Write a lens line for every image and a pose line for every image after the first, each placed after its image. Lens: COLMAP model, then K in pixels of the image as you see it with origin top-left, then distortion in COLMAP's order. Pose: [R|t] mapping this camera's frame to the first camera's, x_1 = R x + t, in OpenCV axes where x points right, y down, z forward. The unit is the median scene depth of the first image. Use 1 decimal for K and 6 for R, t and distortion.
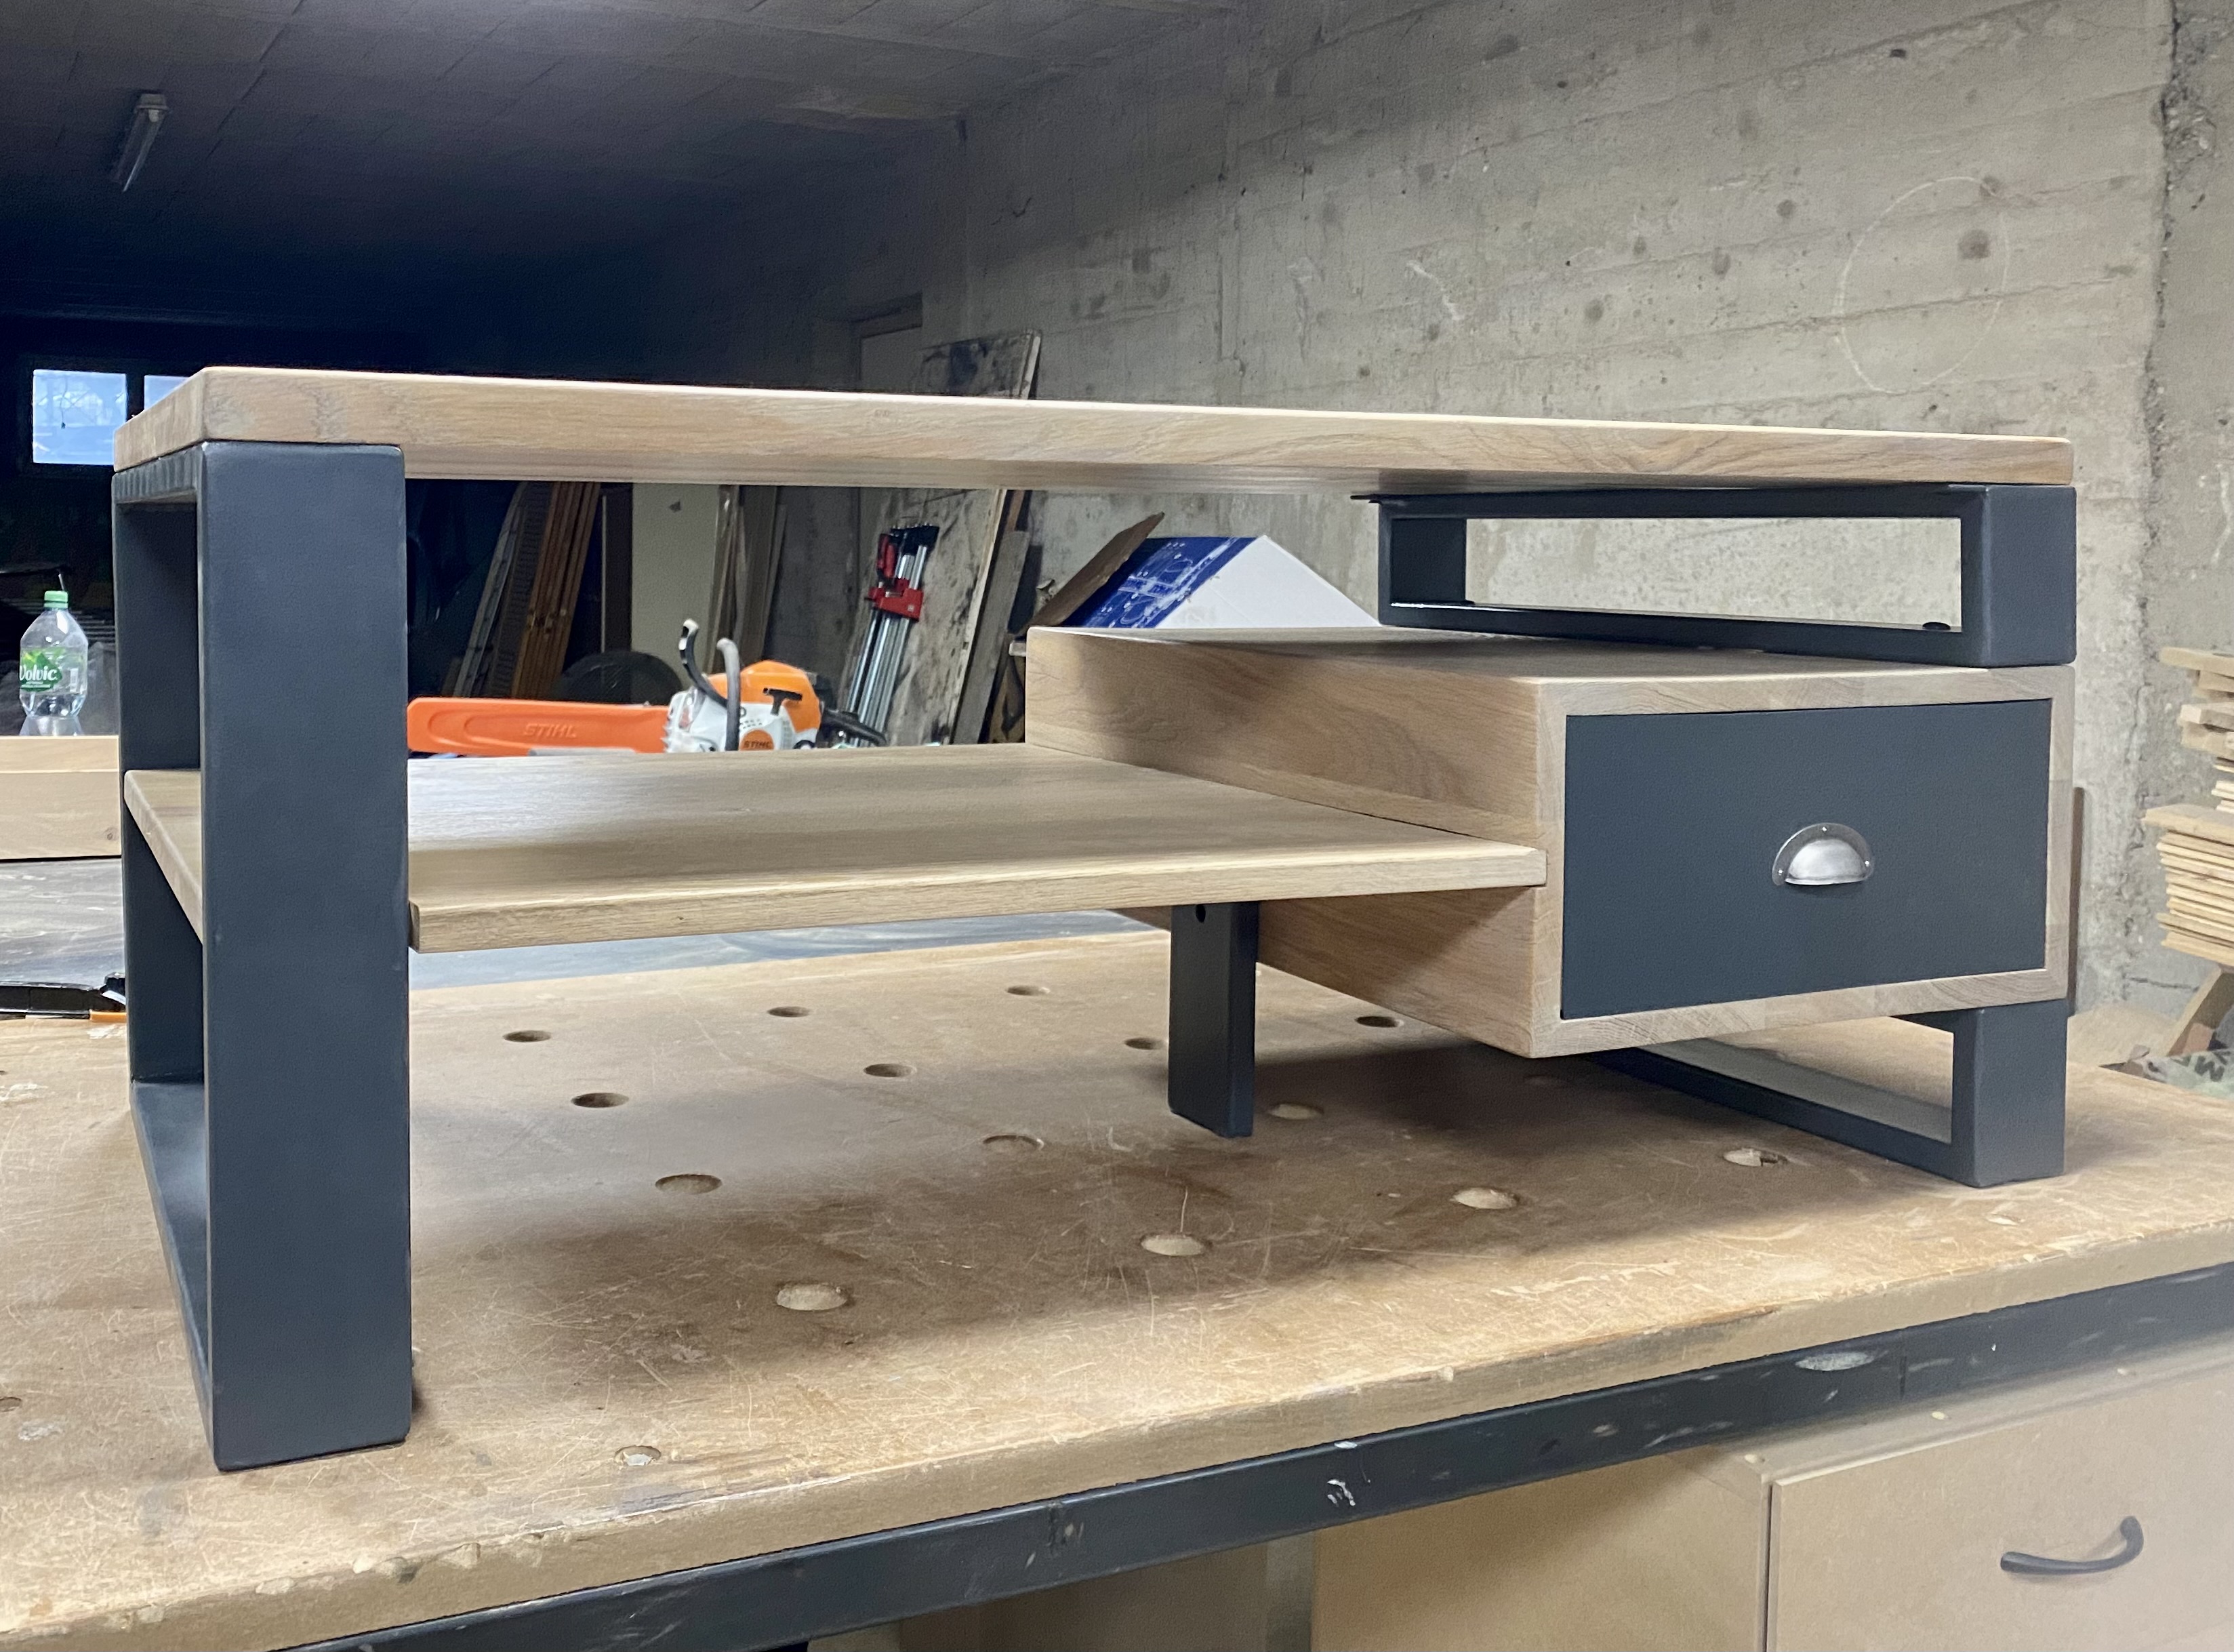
lens RADIAL K [[2067.2, 0, 974.7], [0, 2067.2, 828.2], [0, 0, 1]] dist [0.049524, -0.018302]
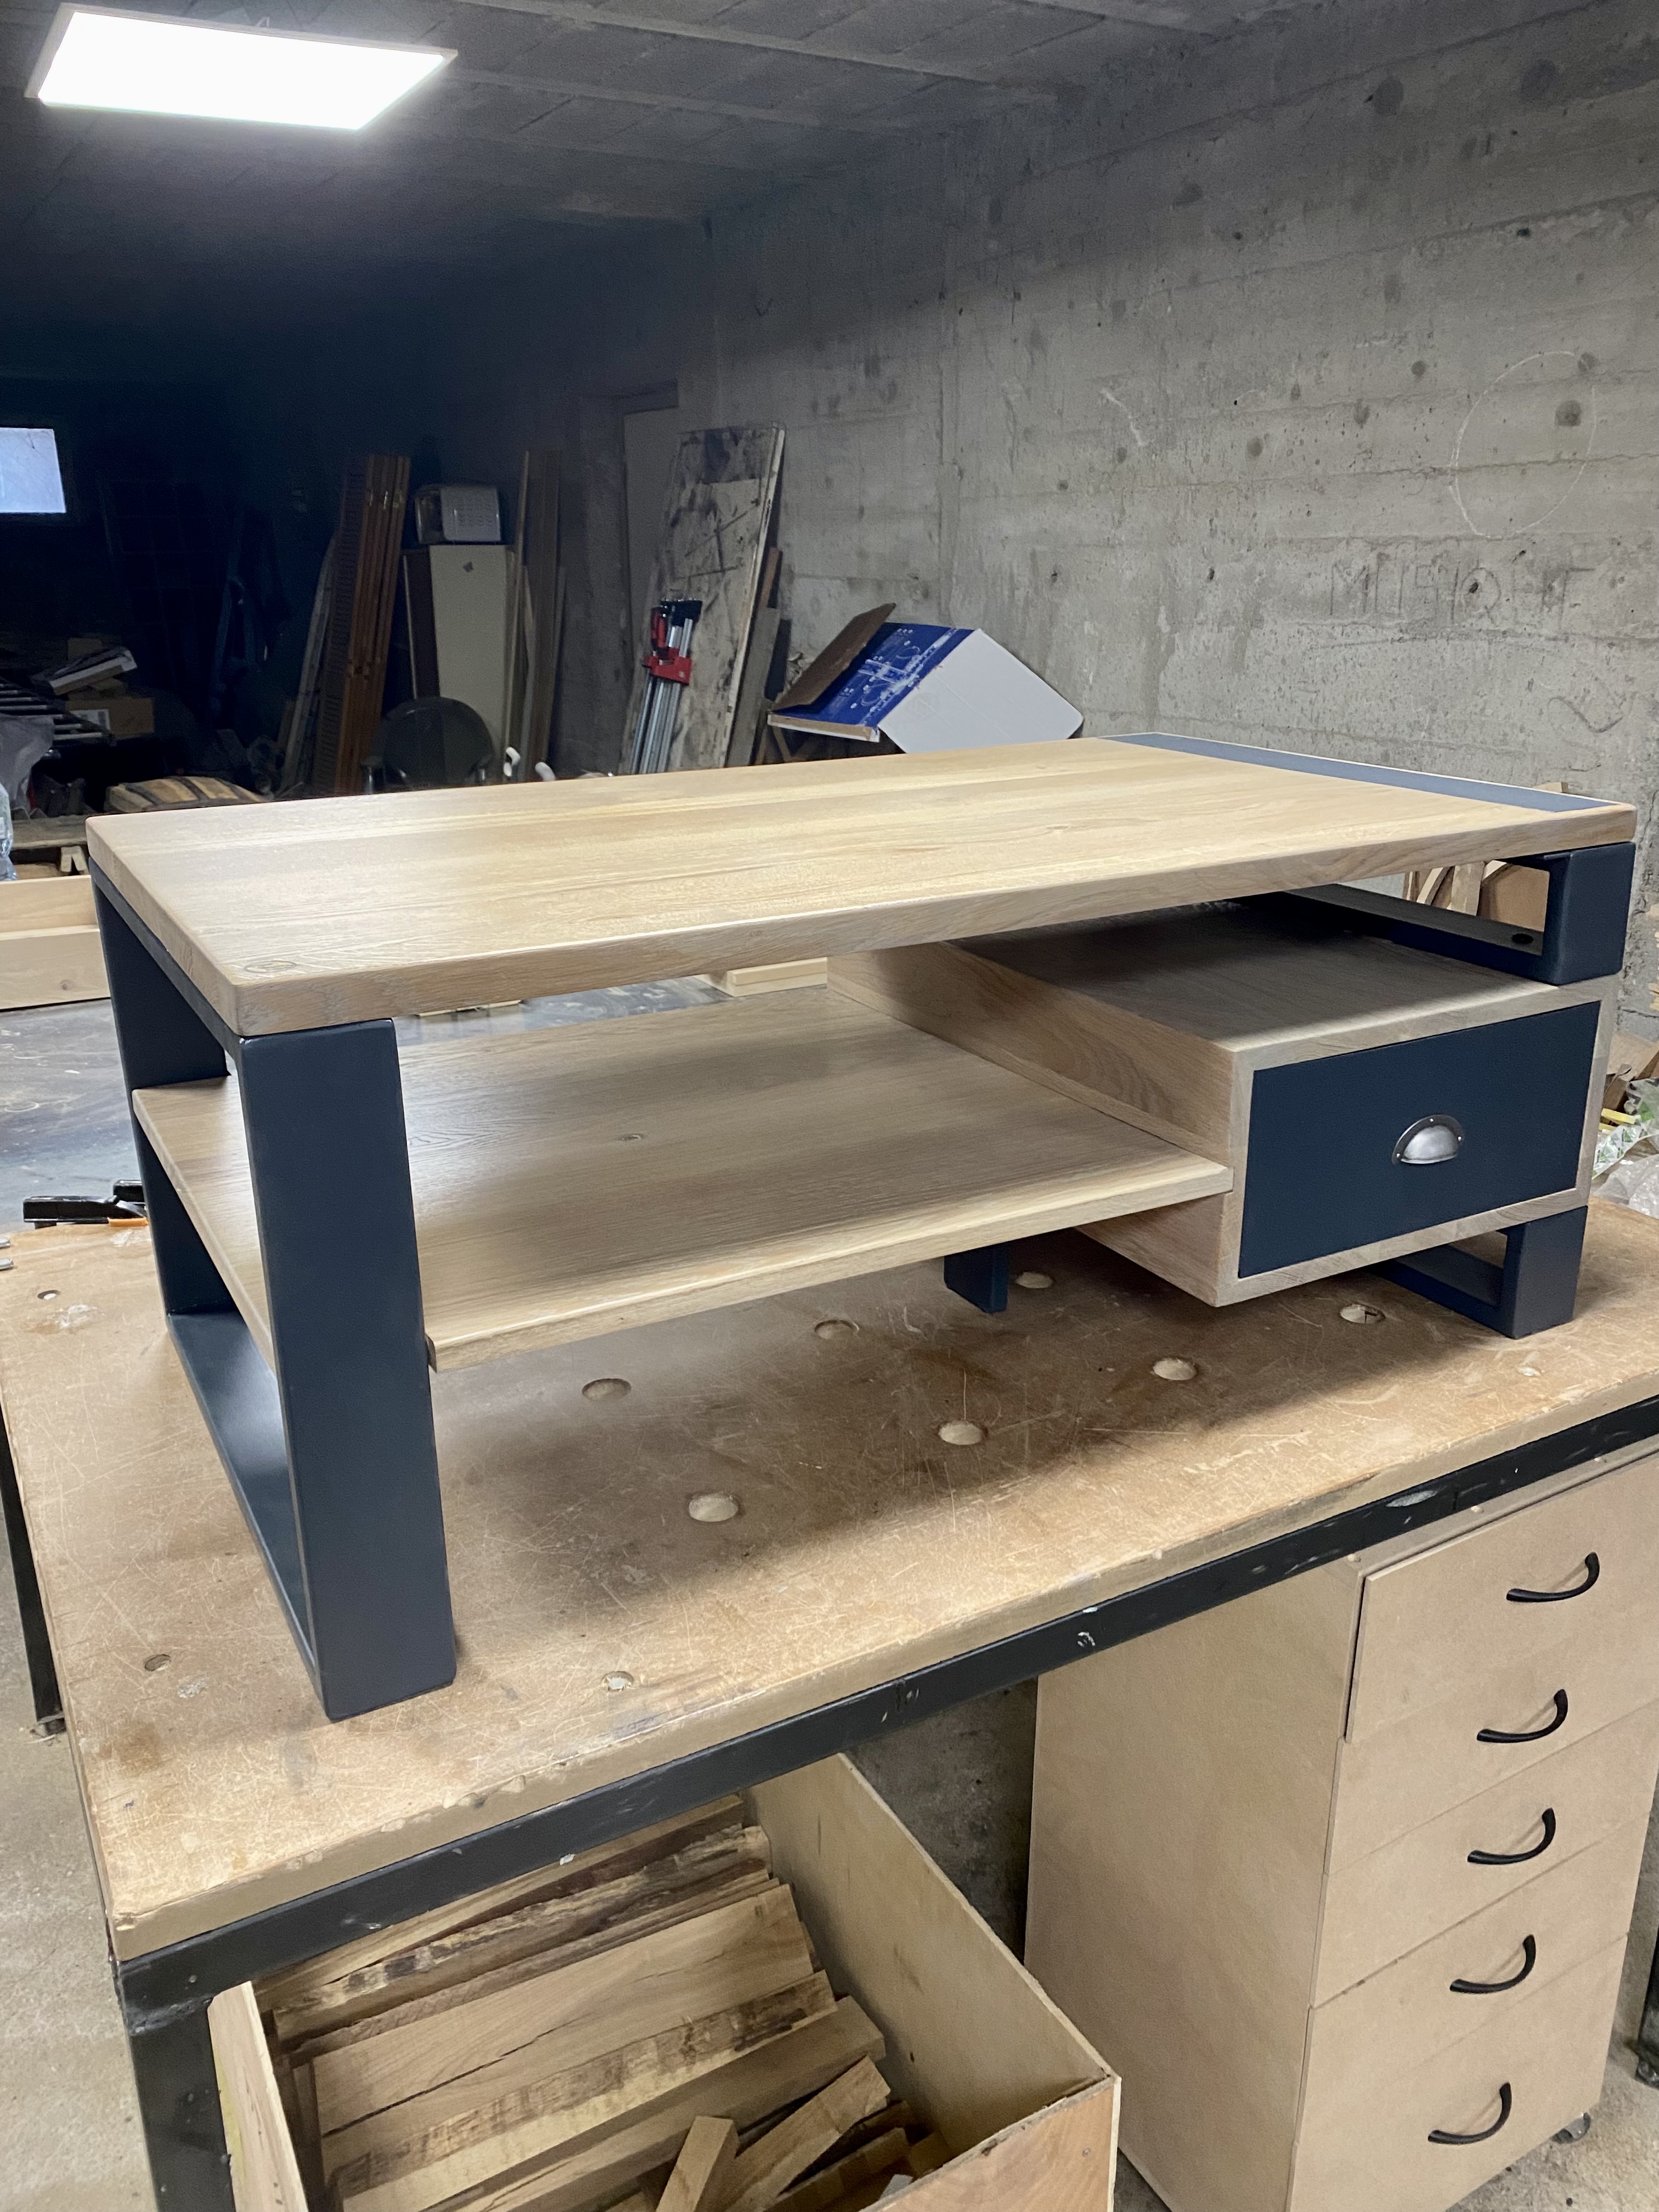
lens RADIAL K [[1683.7, 0, 829.5], [0, 1683.7, 1106.0], [0, 0, 1]] dist [0.080888, -0.090924]
pose [[0.996349, -0.040970, 0.074907, -0.070832], [0.018406, 0.959789, 0.280119, -0.338512], [-0.083371, -0.277718, 0.957038, -0.031428]]
